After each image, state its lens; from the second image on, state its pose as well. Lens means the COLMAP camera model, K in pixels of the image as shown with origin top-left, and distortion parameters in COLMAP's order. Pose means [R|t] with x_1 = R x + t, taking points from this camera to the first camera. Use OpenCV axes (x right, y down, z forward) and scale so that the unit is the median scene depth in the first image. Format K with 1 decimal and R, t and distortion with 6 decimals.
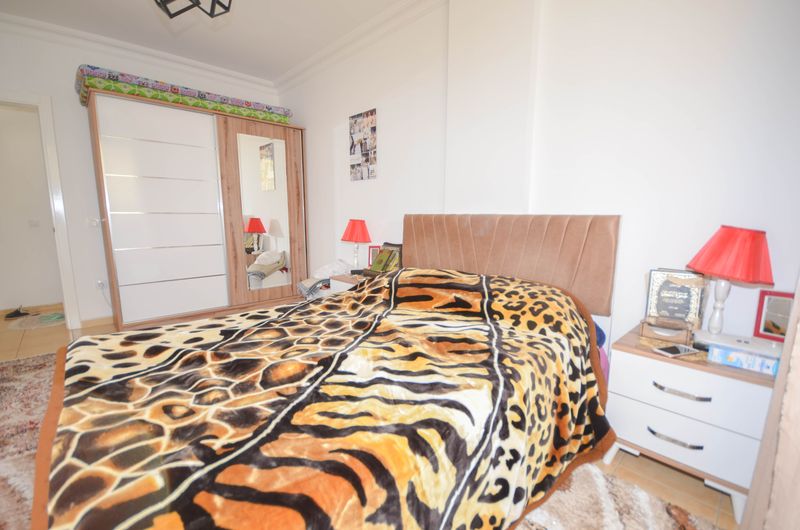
lens RADIAL K [[351.9, 0, 401.9], [0, 351.9, 266.3], [0, 0, 1]] dist [0.010540, -0.010496]
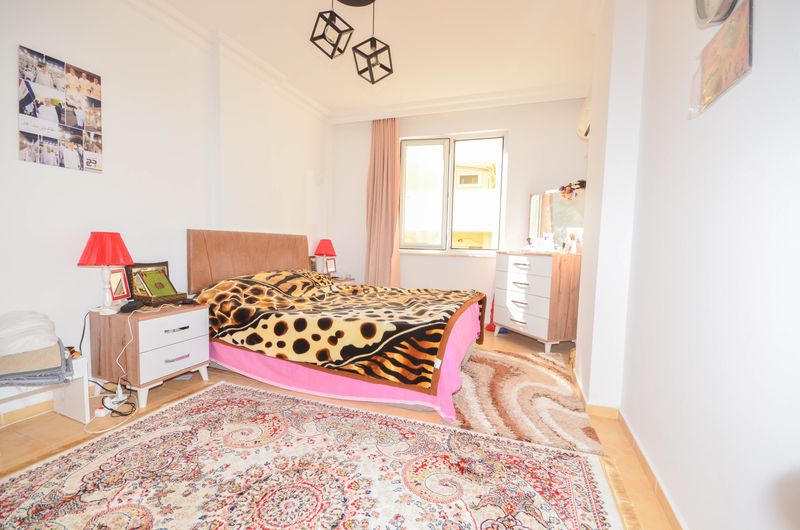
lens RADIAL K [[348.4, 0, 401.7], [0, 348.4, 267.6], [0, 0, 1]] dist [0.011058, -0.012798]
pose [[-0.448564, -0.077353, 0.890397, -1.587980], [0.104183, 0.984930, 0.138051, -0.164650], [-0.887658, 0.154689, -0.433745, 1.312290]]
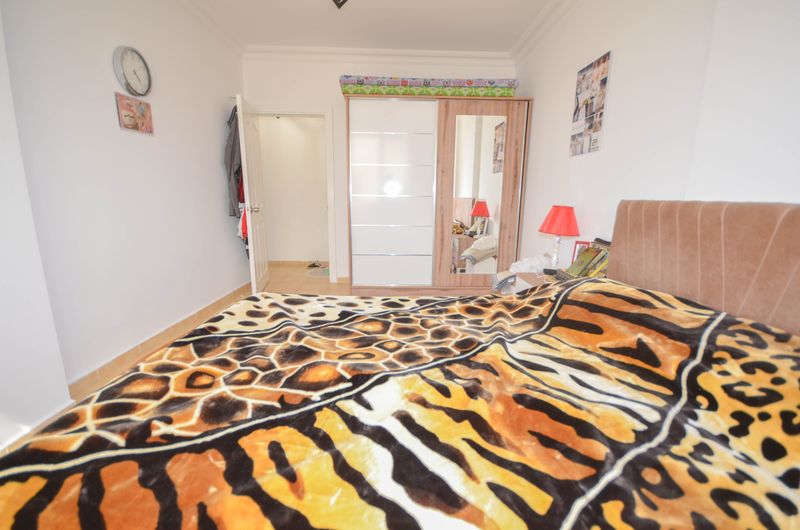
lens RADIAL K [[351.9, 0, 401.9], [0, 351.9, 266.3], [0, 0, 1]] dist [0.010540, -0.010496]
pose [[0.738371, 0.137350, -0.660260, 0.235903], [-0.107271, 0.990496, 0.086085, -0.046467], [0.665808, 0.007264, 0.746088, 0.290500]]
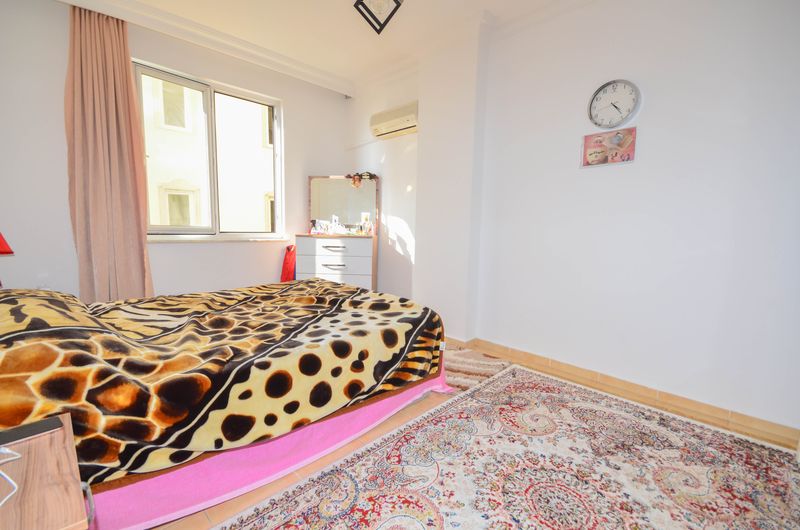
lens RADIAL K [[348.4, 0, 401.7], [0, 348.4, 267.6], [0, 0, 1]] dist [0.011058, -0.012798]
pose [[-0.999512, -0.024136, -0.019833, -0.594398], [-0.028448, 0.965560, 0.258619, -0.253107], [0.012908, 0.259057, -0.965776, 1.811295]]
